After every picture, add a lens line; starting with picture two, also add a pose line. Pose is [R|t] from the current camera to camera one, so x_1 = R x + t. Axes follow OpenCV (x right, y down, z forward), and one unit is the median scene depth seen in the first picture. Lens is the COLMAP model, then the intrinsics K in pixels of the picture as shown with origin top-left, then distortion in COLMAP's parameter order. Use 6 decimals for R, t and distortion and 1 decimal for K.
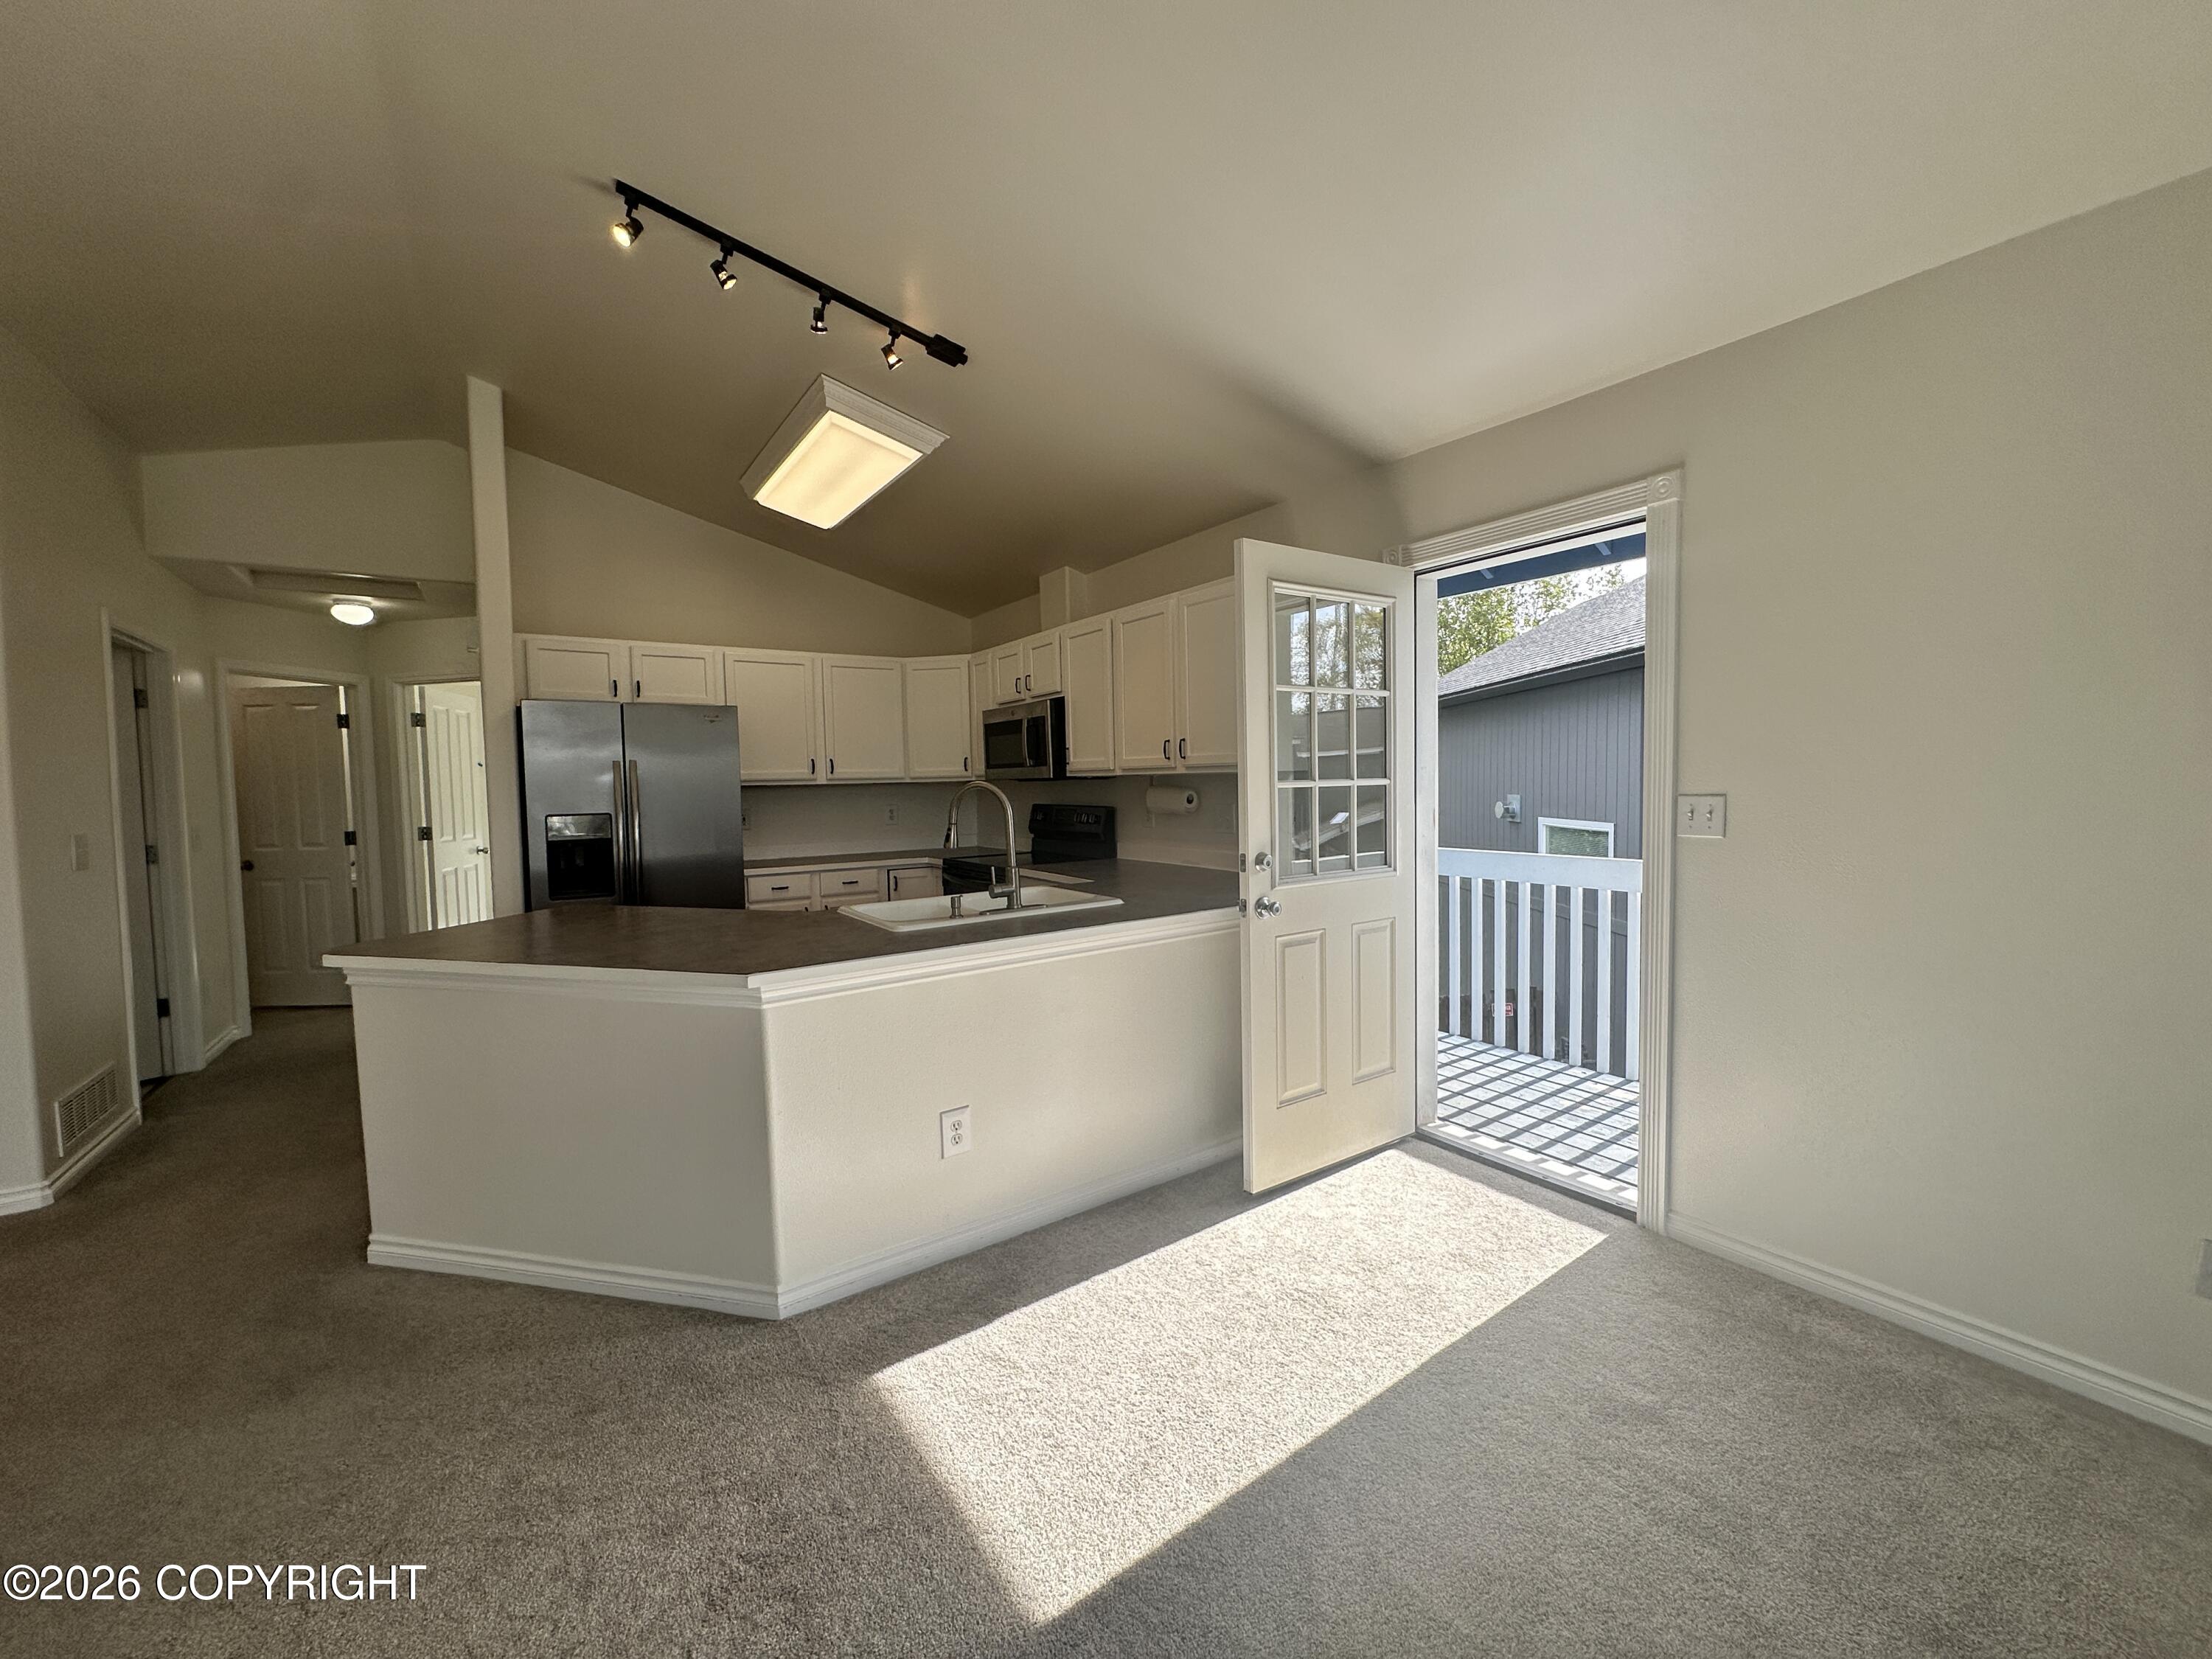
lens RADIAL K [[882.7, 0, 1112.2], [0, 882.7, 825.6], [0, 0, 1]] dist [-0.002555, 0.001395]
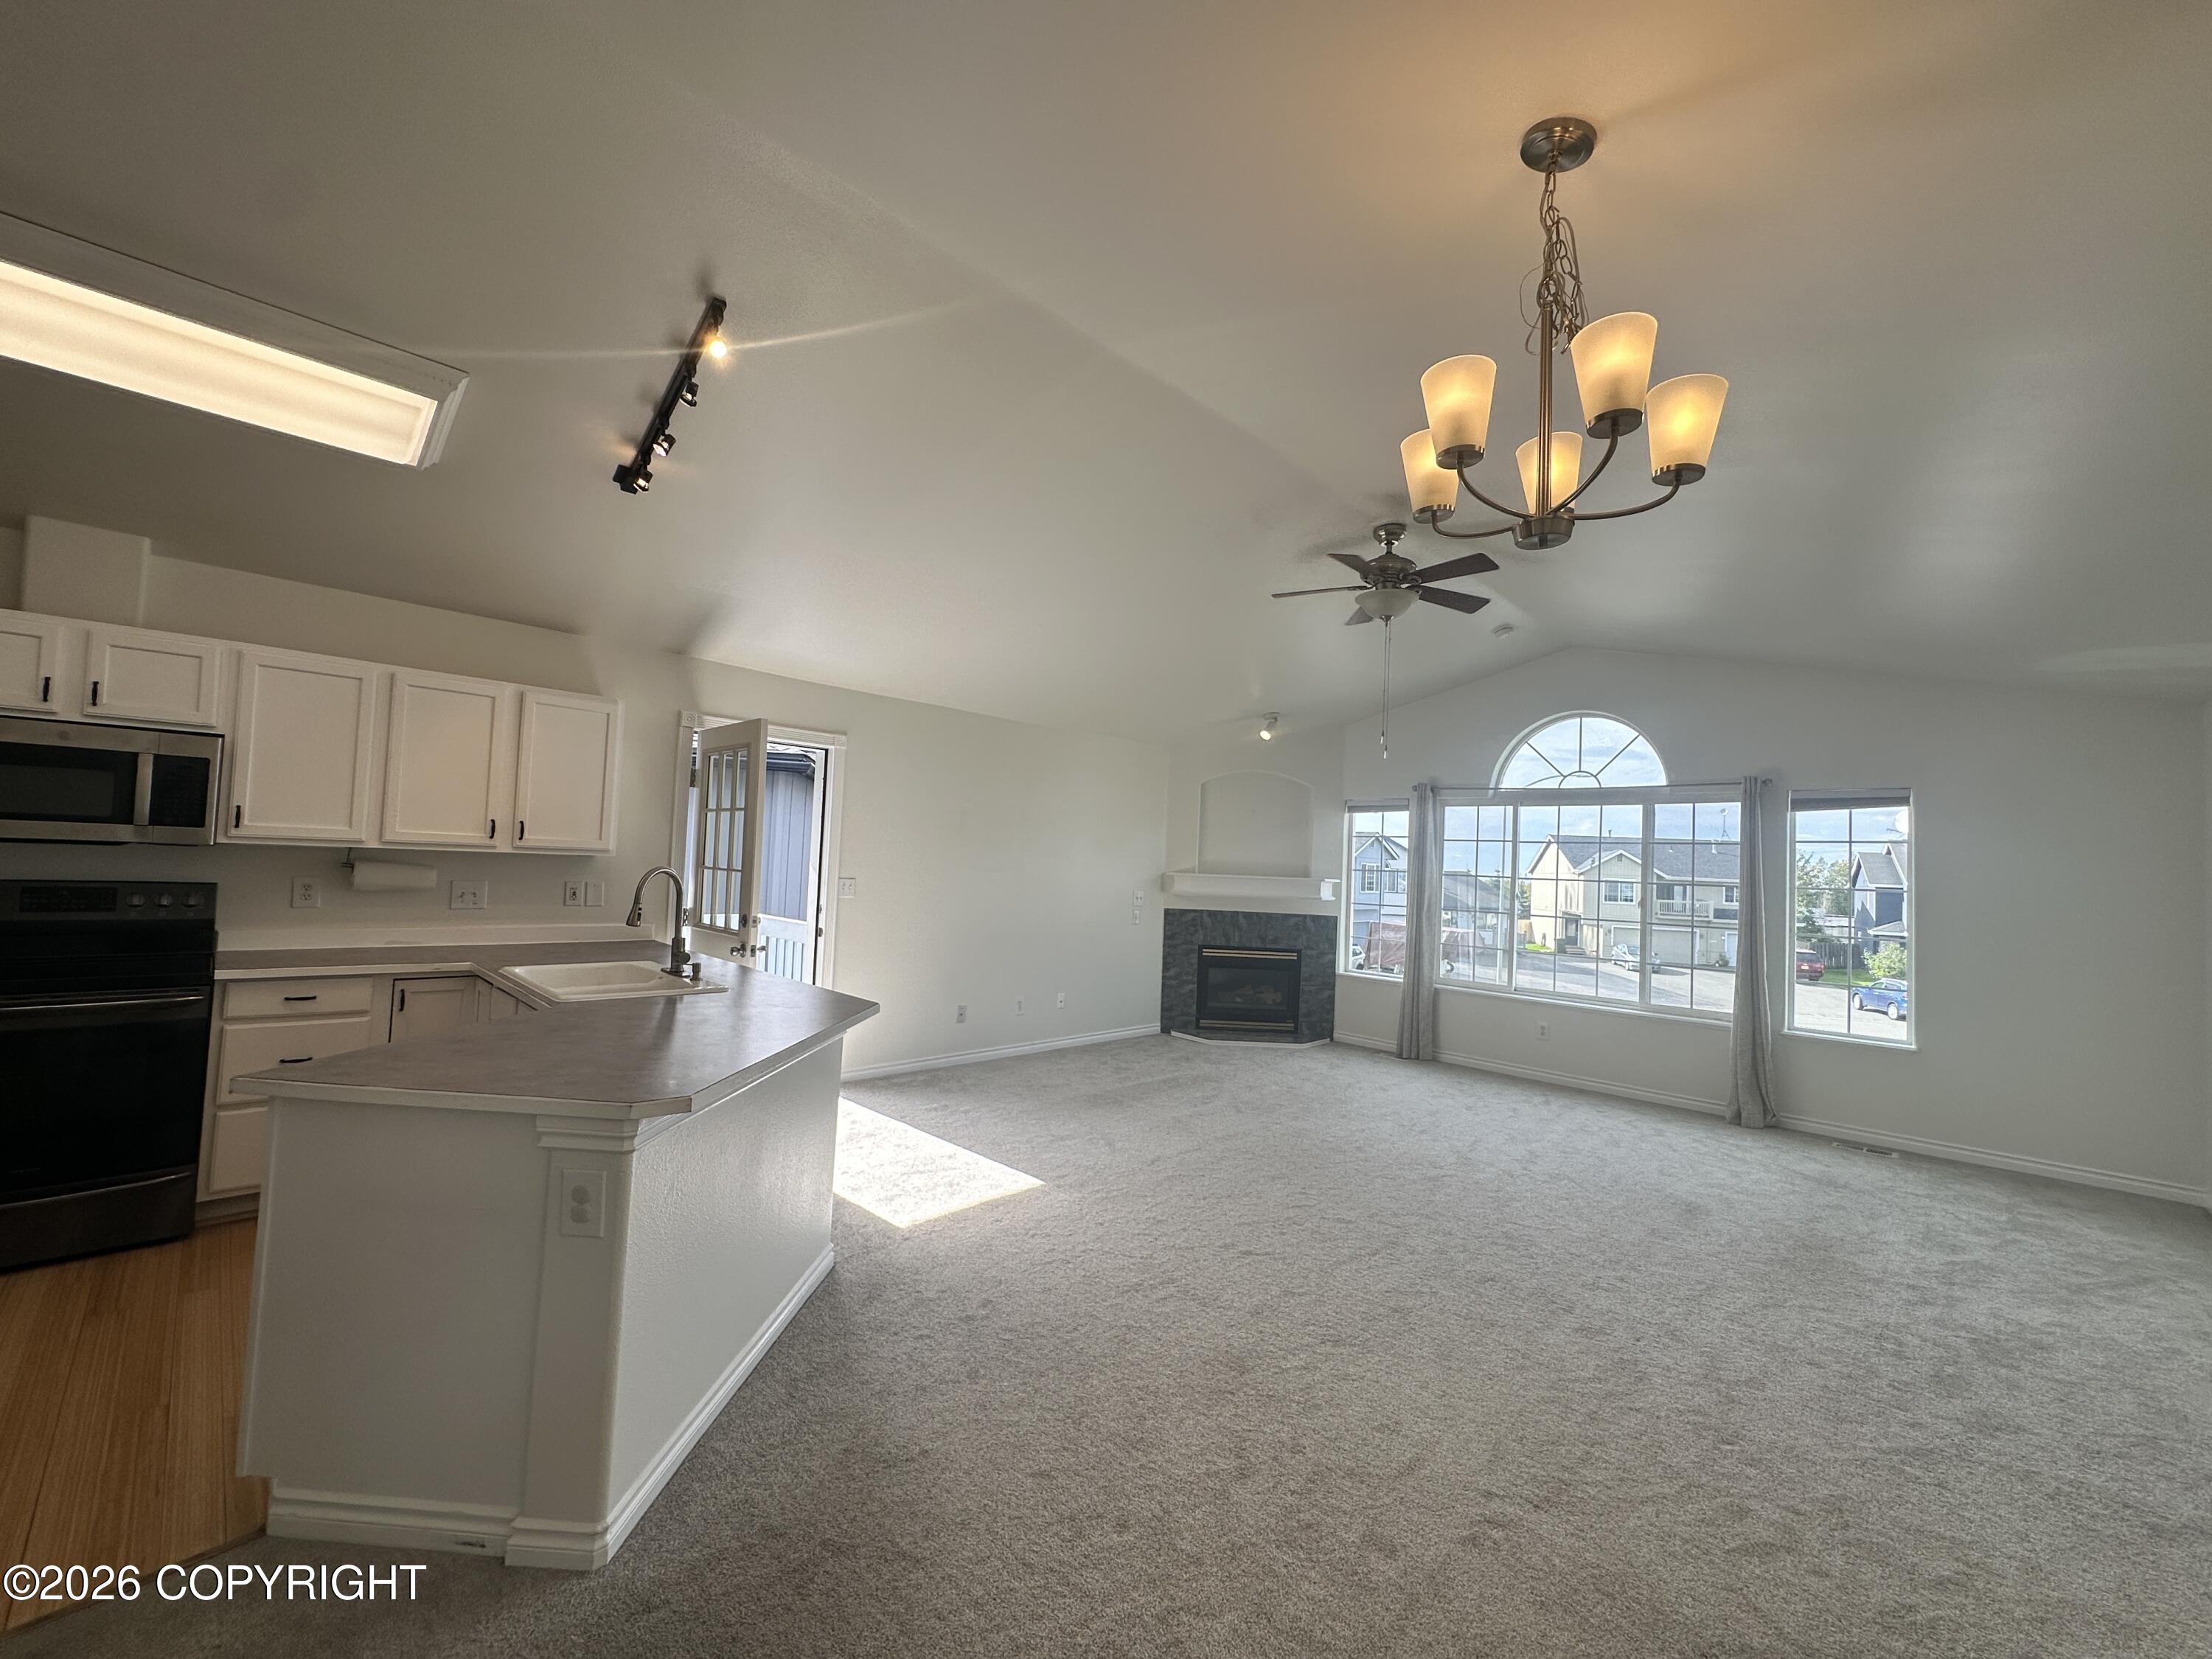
lens RADIAL K [[882.7, 0, 1102.3], [0, 882.7, 825.4], [0, 0, 1]] dist [-0.002555, 0.001395]
pose [[-0.180205, 0.060501, 0.981767, -1.233655], [0.016354, 0.998153, -0.058509, -0.021129], [-0.983493, 0.005512, -0.180862, 0.551034]]
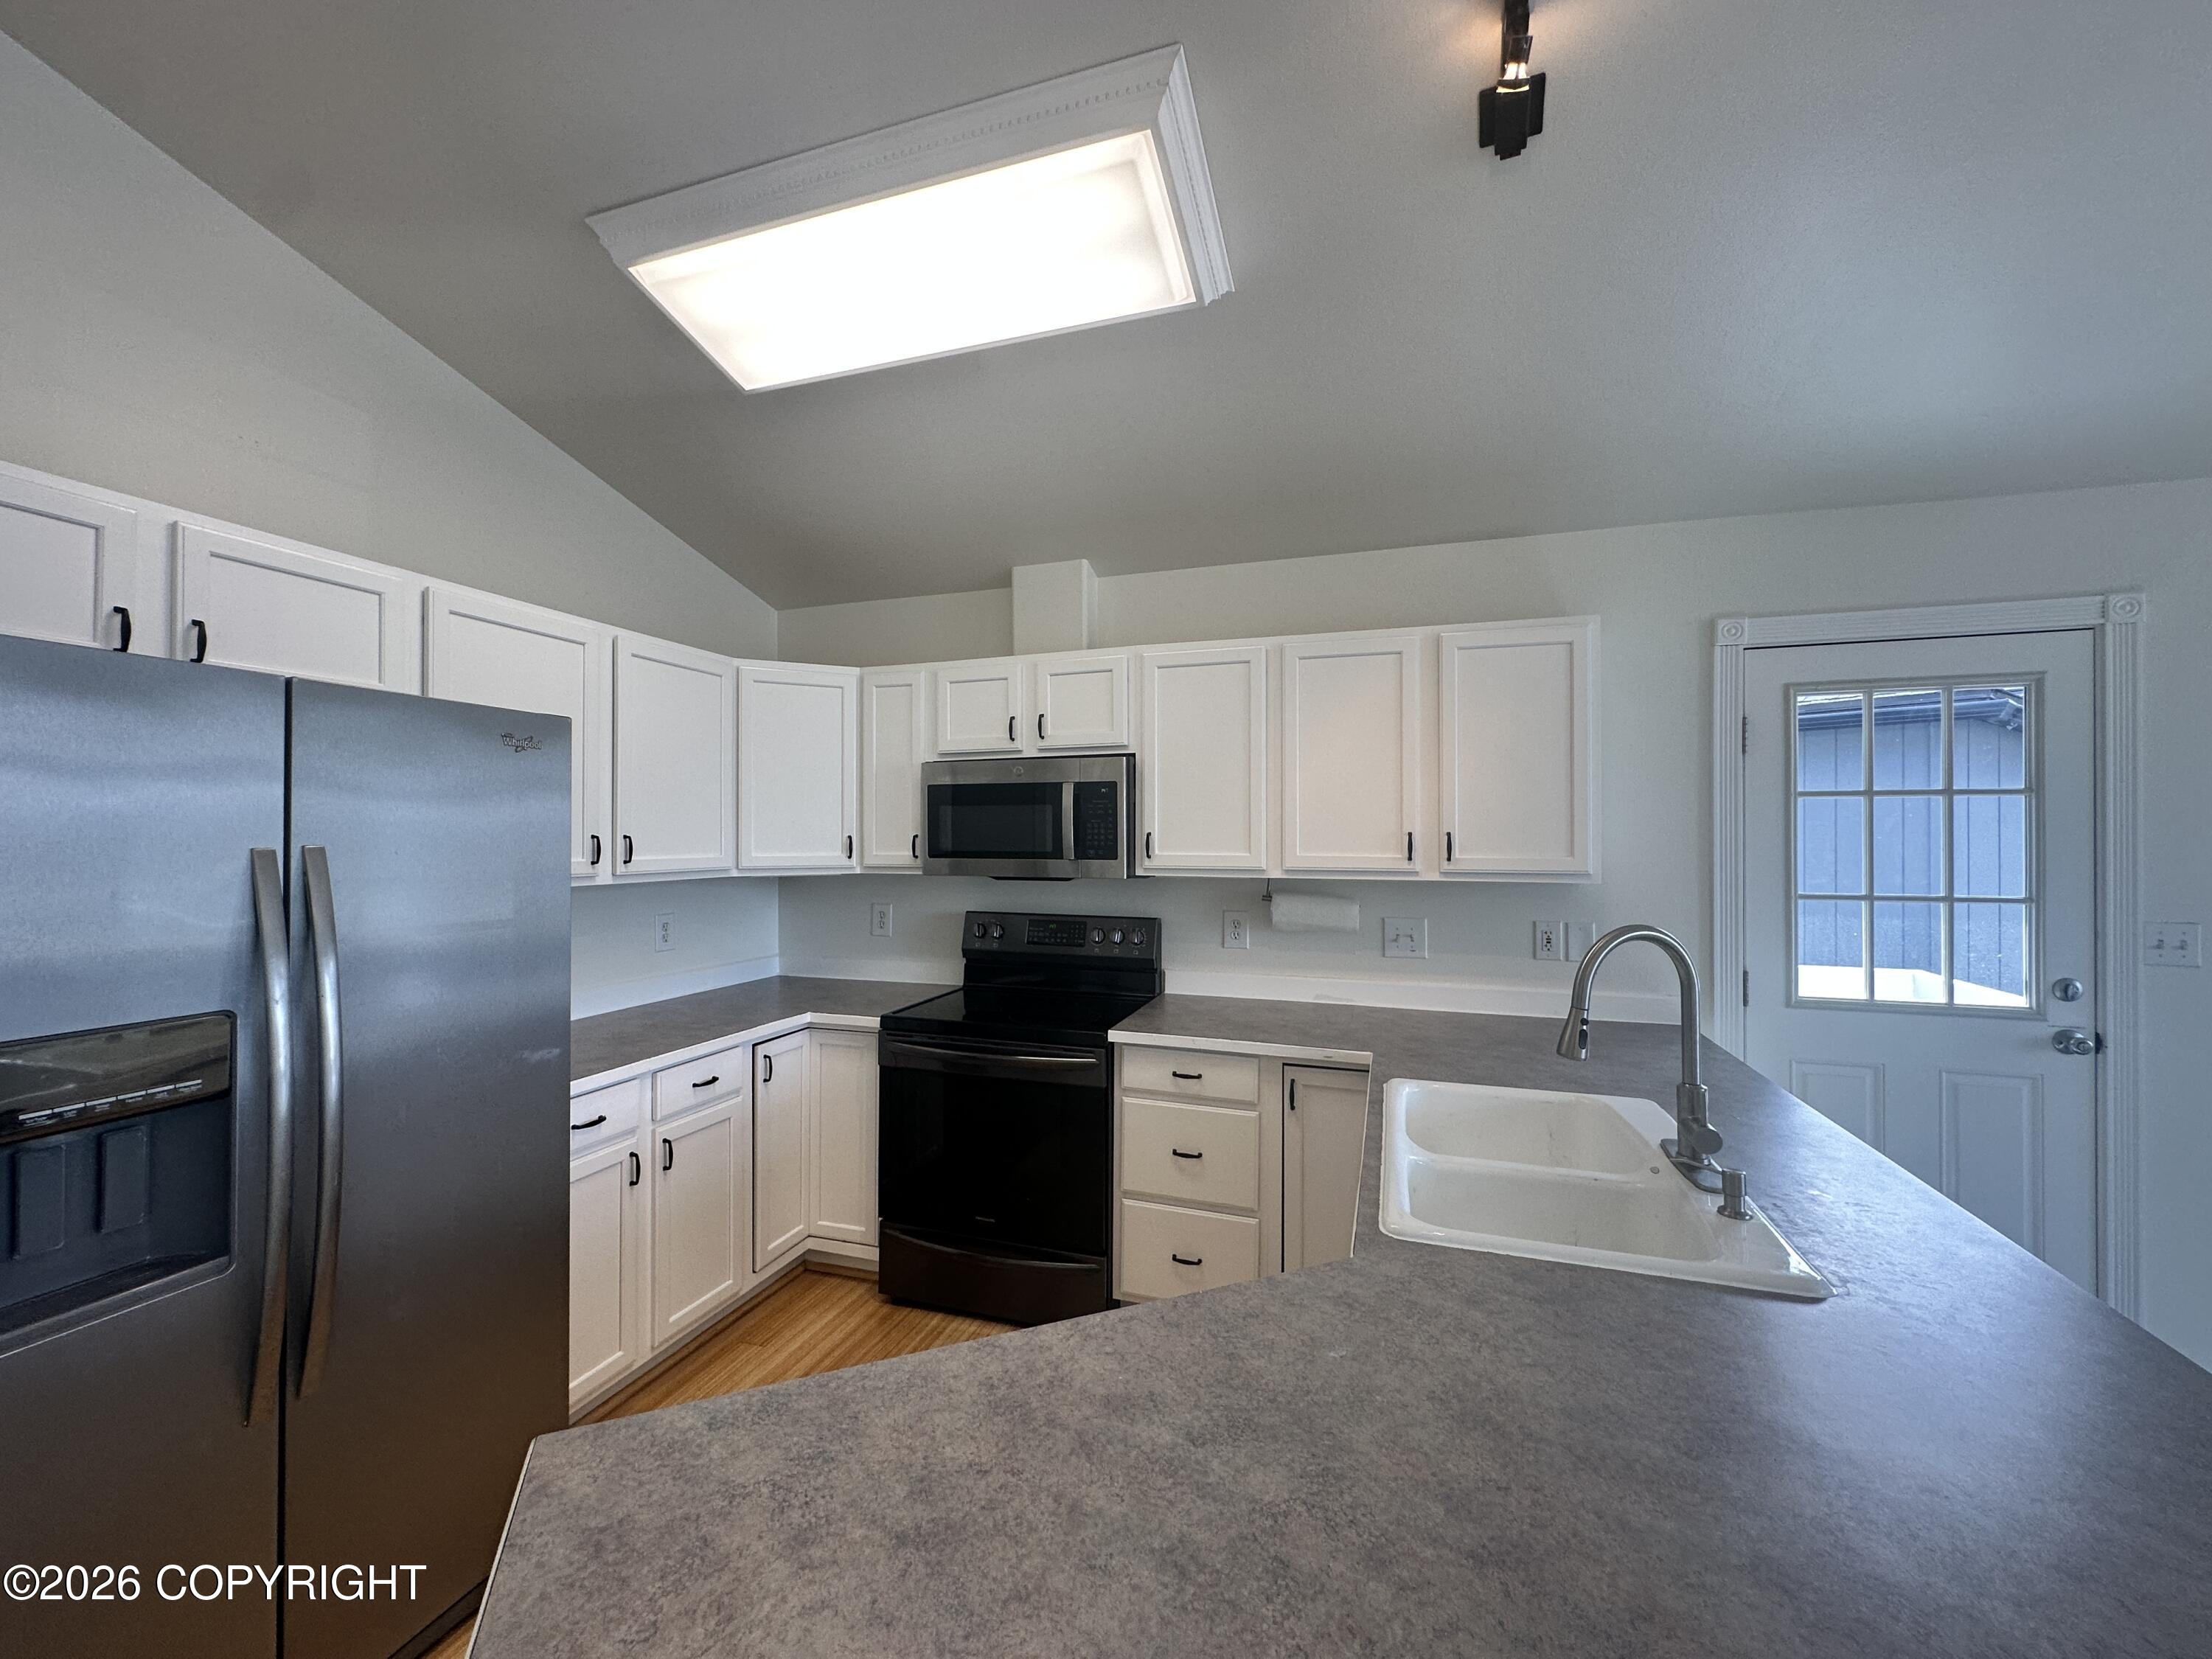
lens RADIAL K [[882.7, 0, 1109.7], [0, 882.7, 830.5], [0, 0, 1]] dist [-0.002555, 0.001395]
pose [[0.800100, 0.026788, 0.599268, -0.621544], [0.012441, 0.998046, -0.061226, -0.067808], [-0.599737, 0.056442, 0.798204, 0.665646]]
